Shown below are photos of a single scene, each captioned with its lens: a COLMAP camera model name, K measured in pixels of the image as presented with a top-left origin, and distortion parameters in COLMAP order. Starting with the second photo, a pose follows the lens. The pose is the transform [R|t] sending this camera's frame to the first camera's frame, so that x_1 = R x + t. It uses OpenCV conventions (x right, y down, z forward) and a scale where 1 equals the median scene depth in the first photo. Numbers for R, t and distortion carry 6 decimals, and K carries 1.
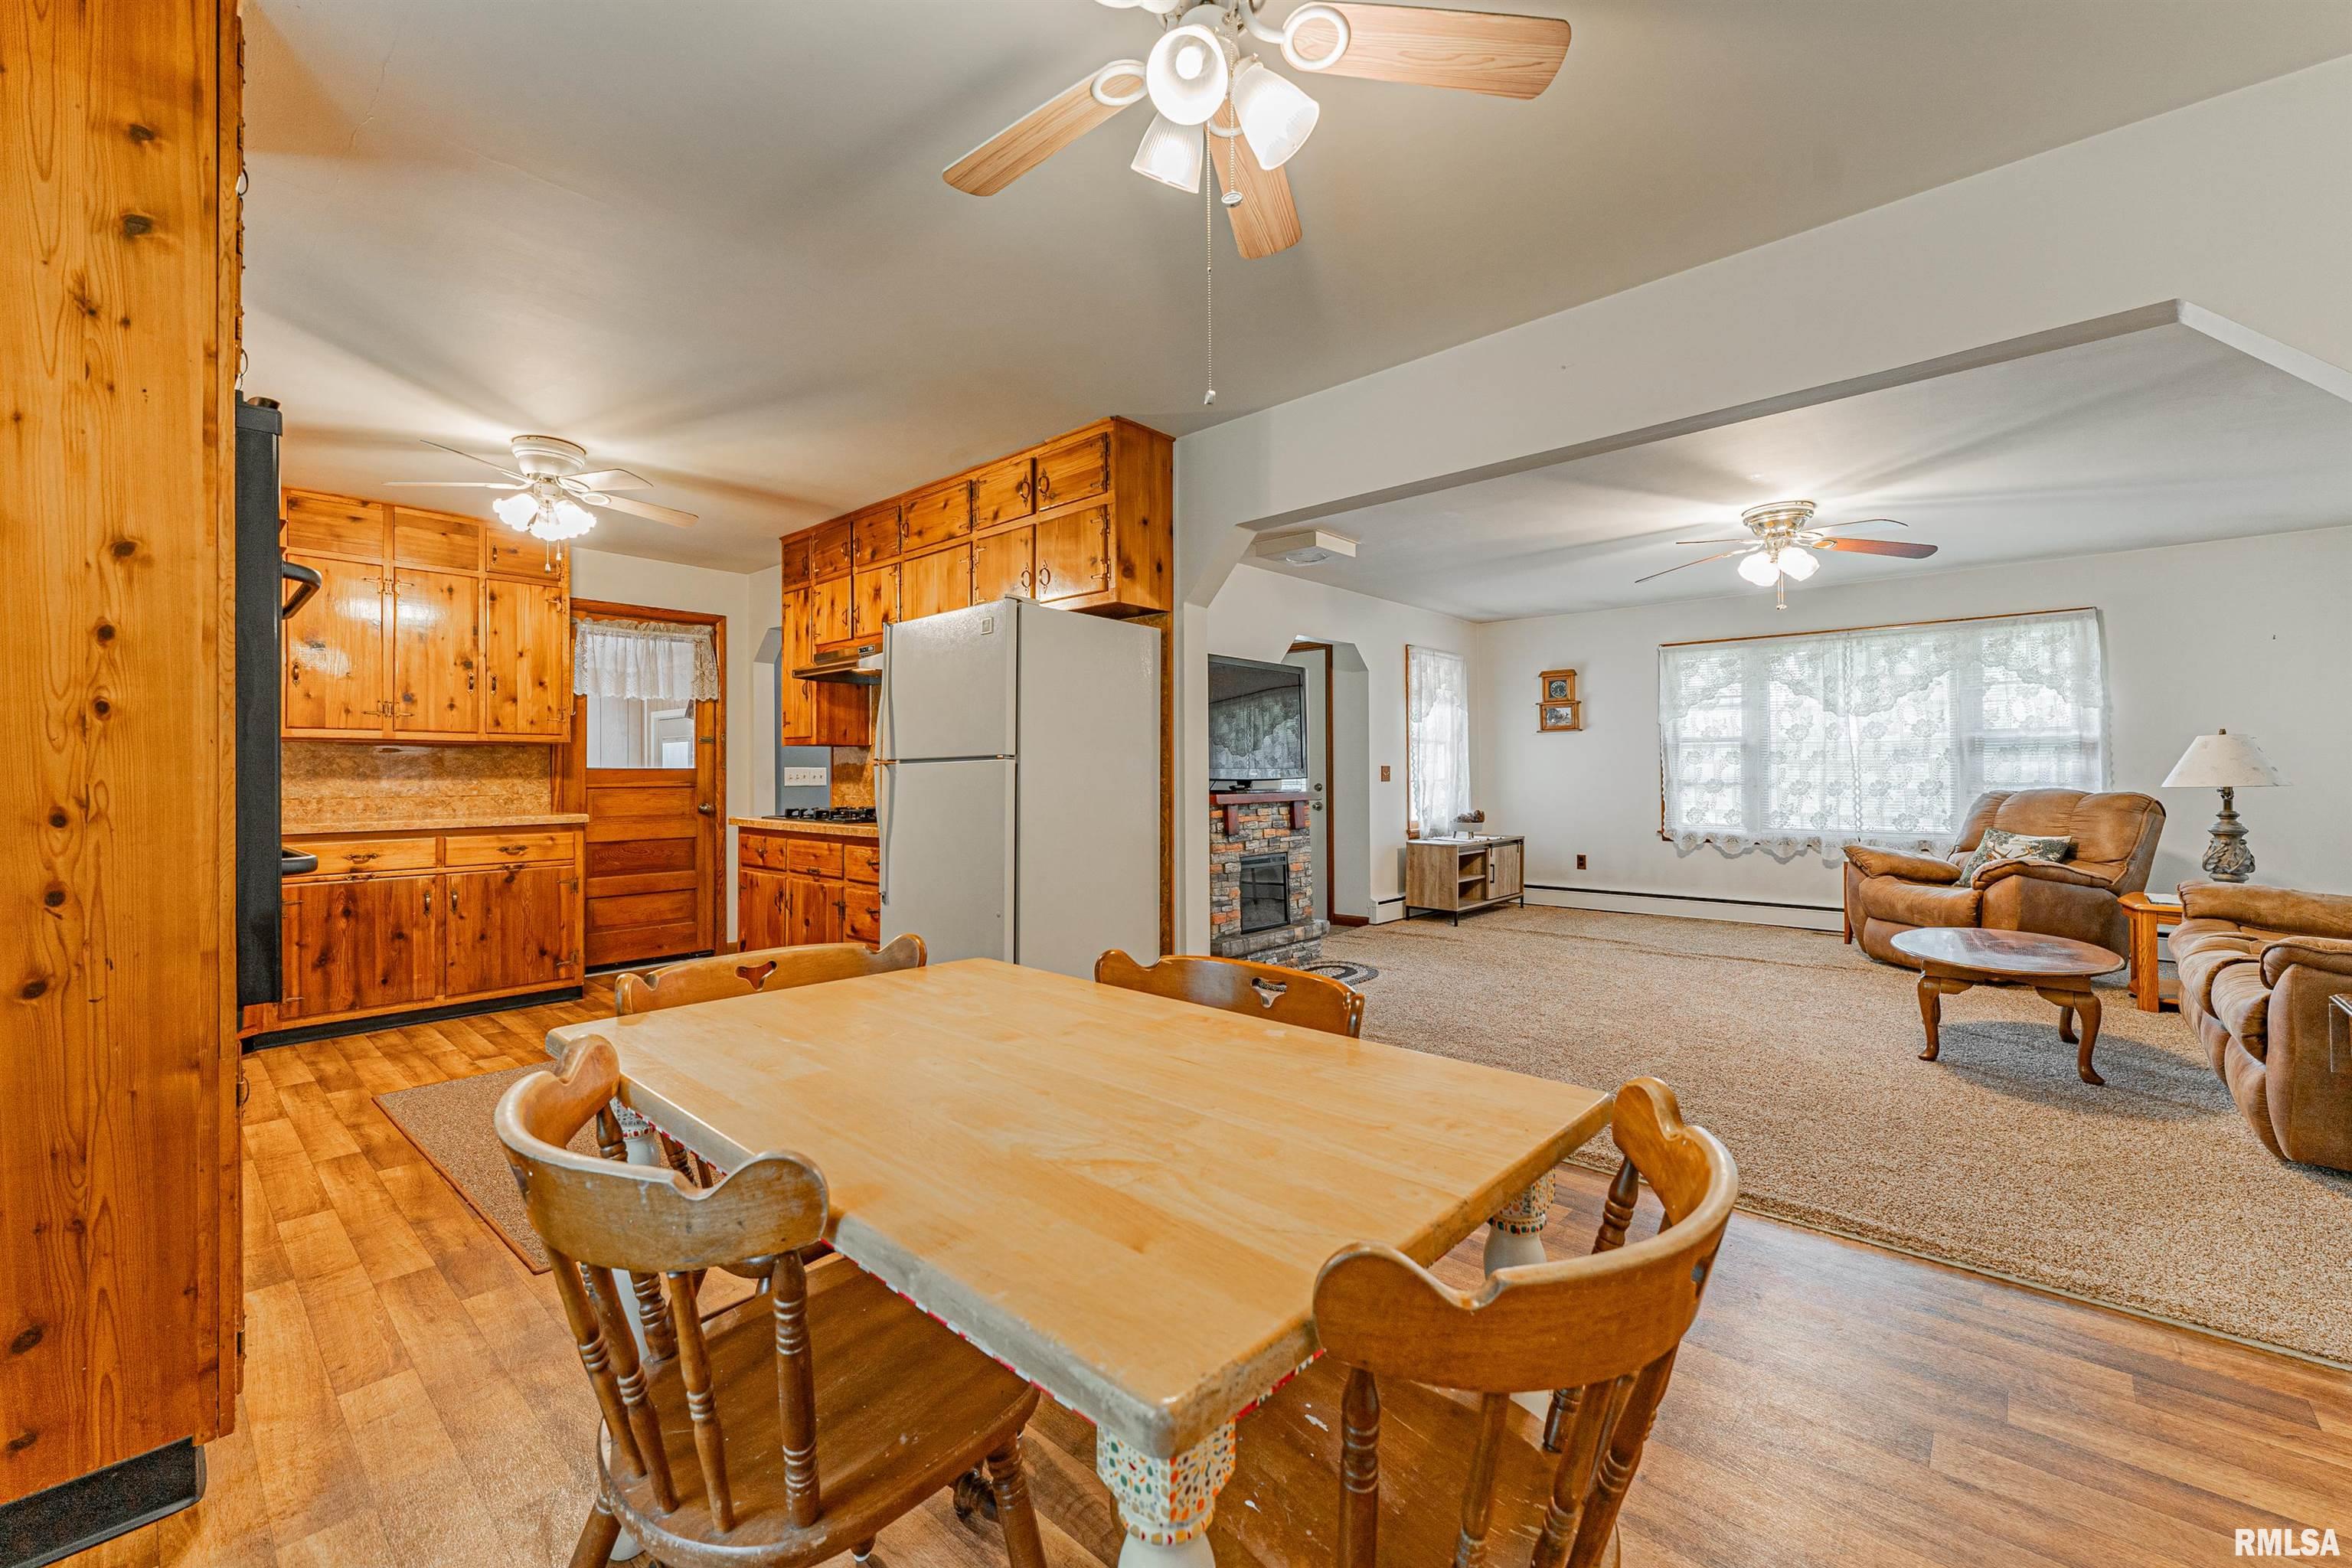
lens RADIAL K [[955.6, 0, 1167.6], [0, 955.6, 769.7], [0, 0, 1]] dist [0.002770, -0.000774]
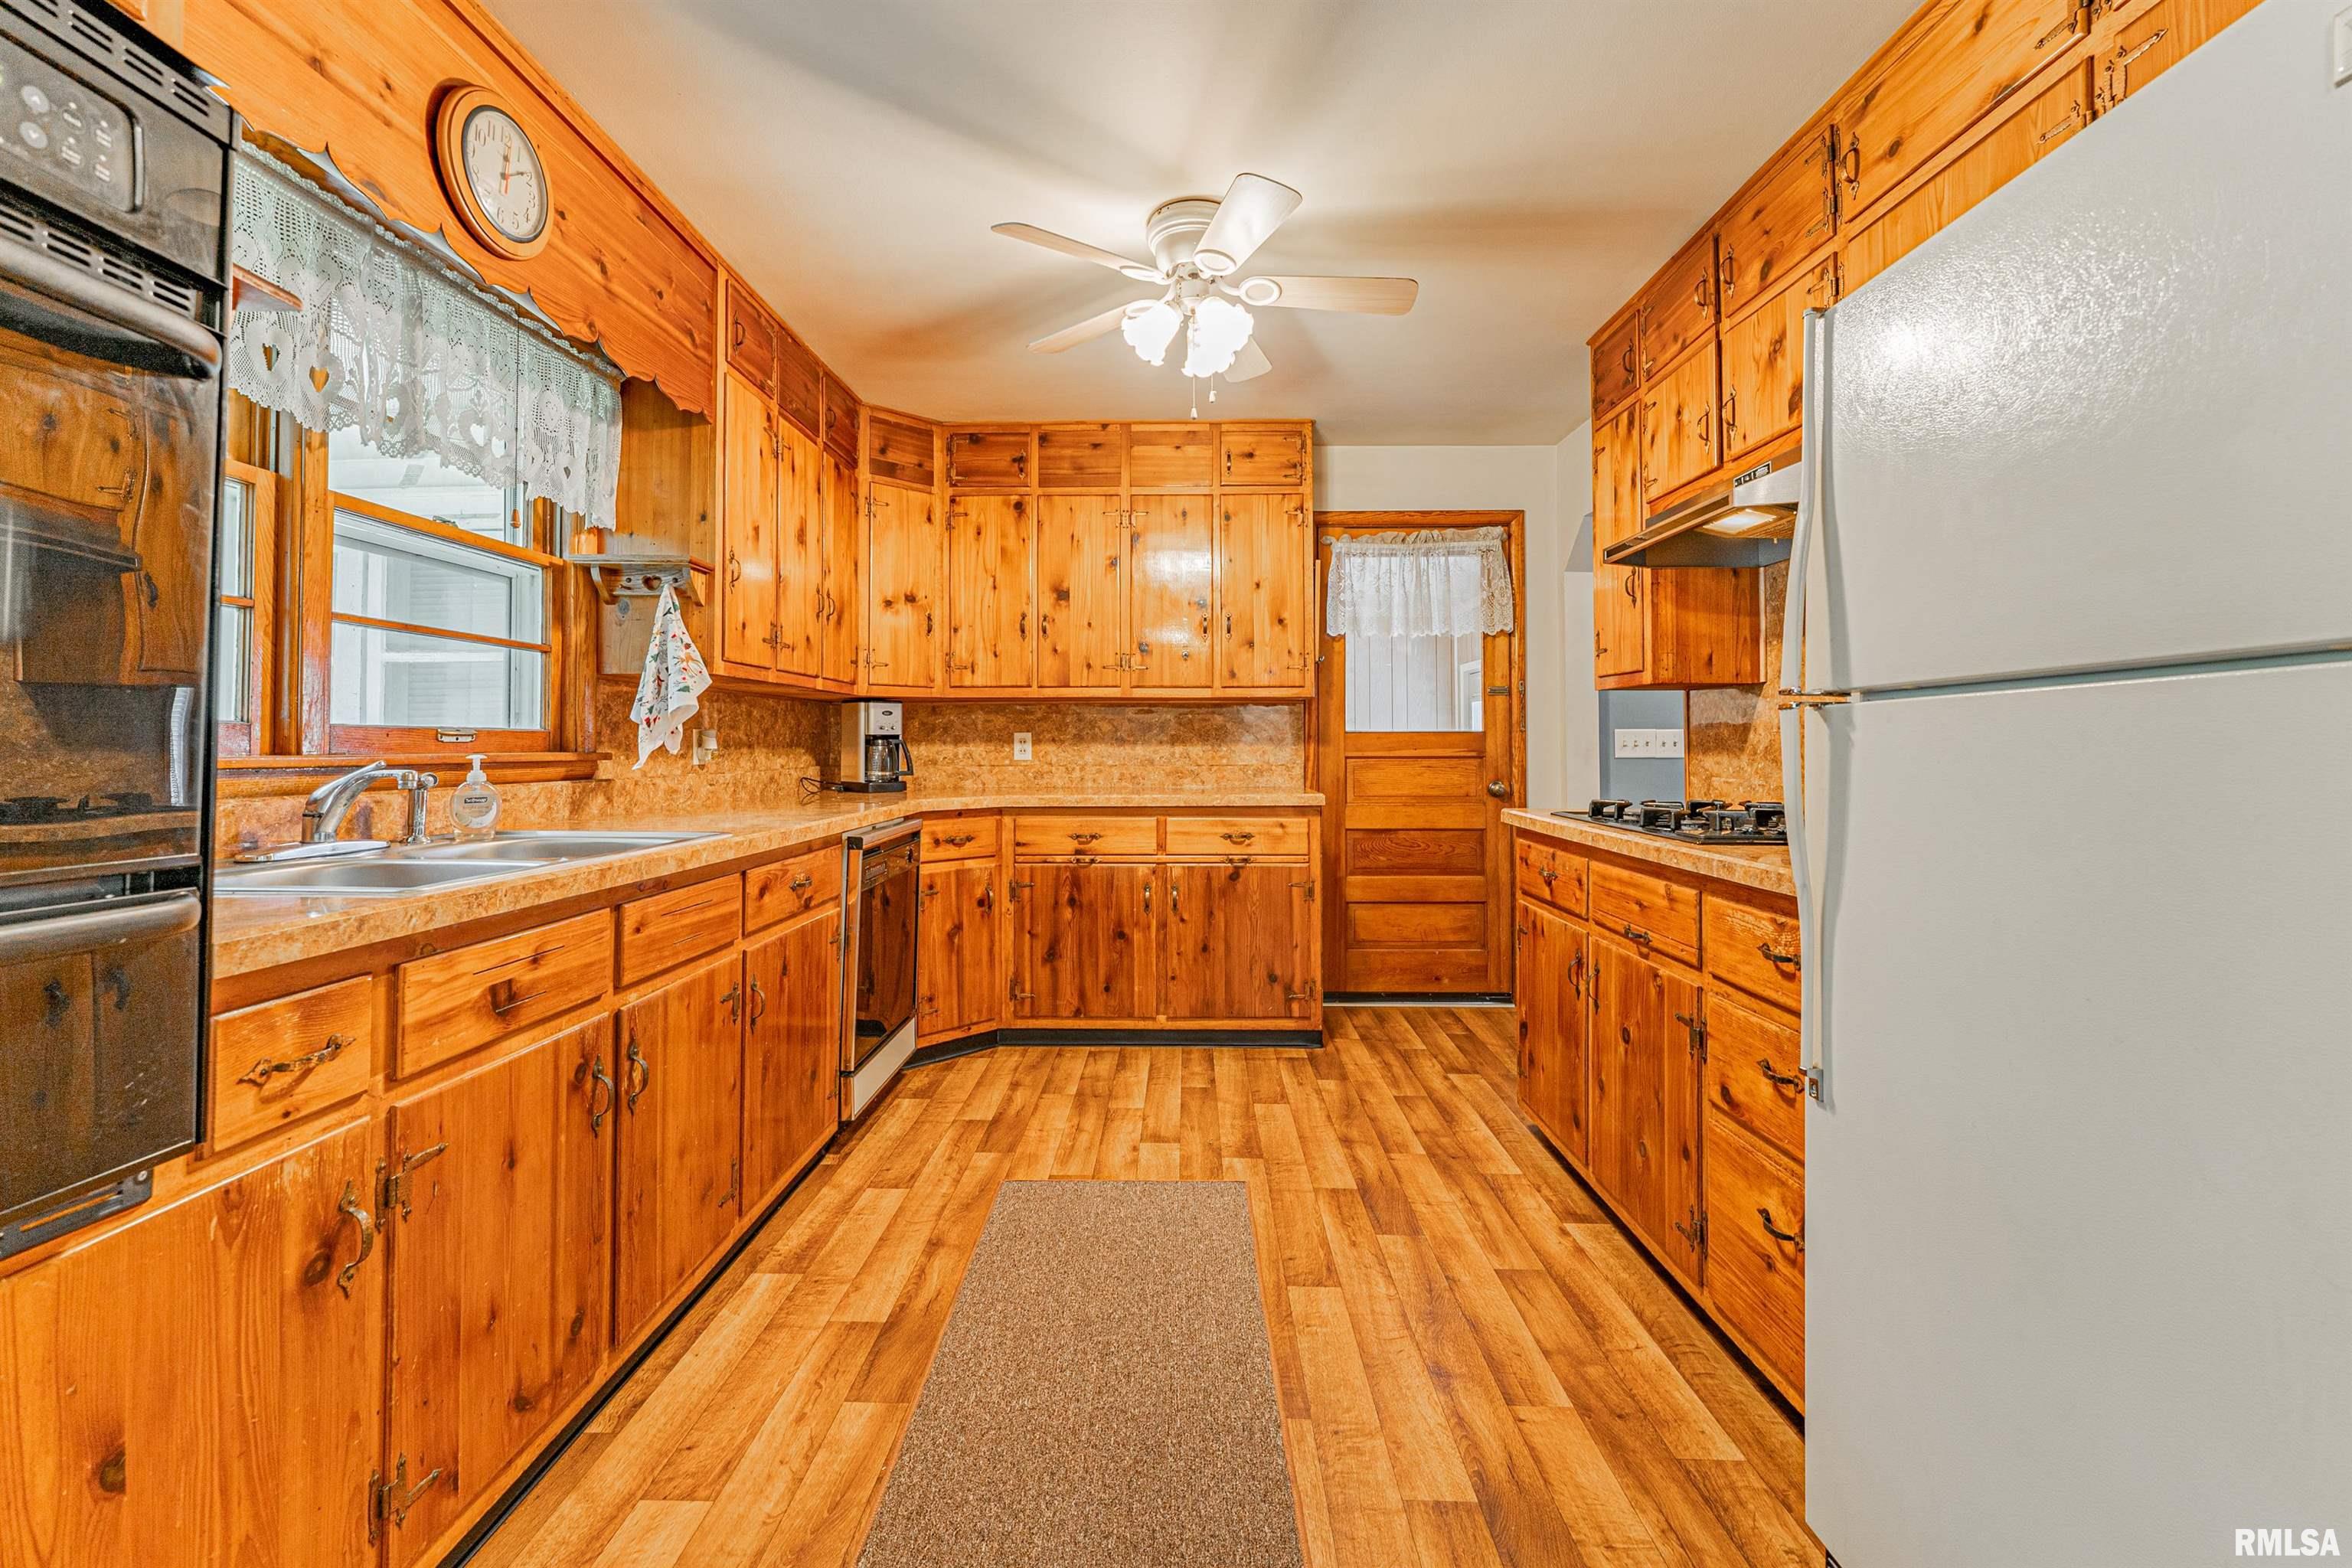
lens RADIAL K [[955.6, 0, 1167.7], [0, 955.6, 721.8], [0, 0, 1]] dist [0.002770, -0.000774]
pose [[0.655644, -0.014835, -0.754924, -0.119908], [0.001749, 0.999834, -0.018130, 0.004190], [0.755068, 0.010567, 0.655562, 0.379243]]
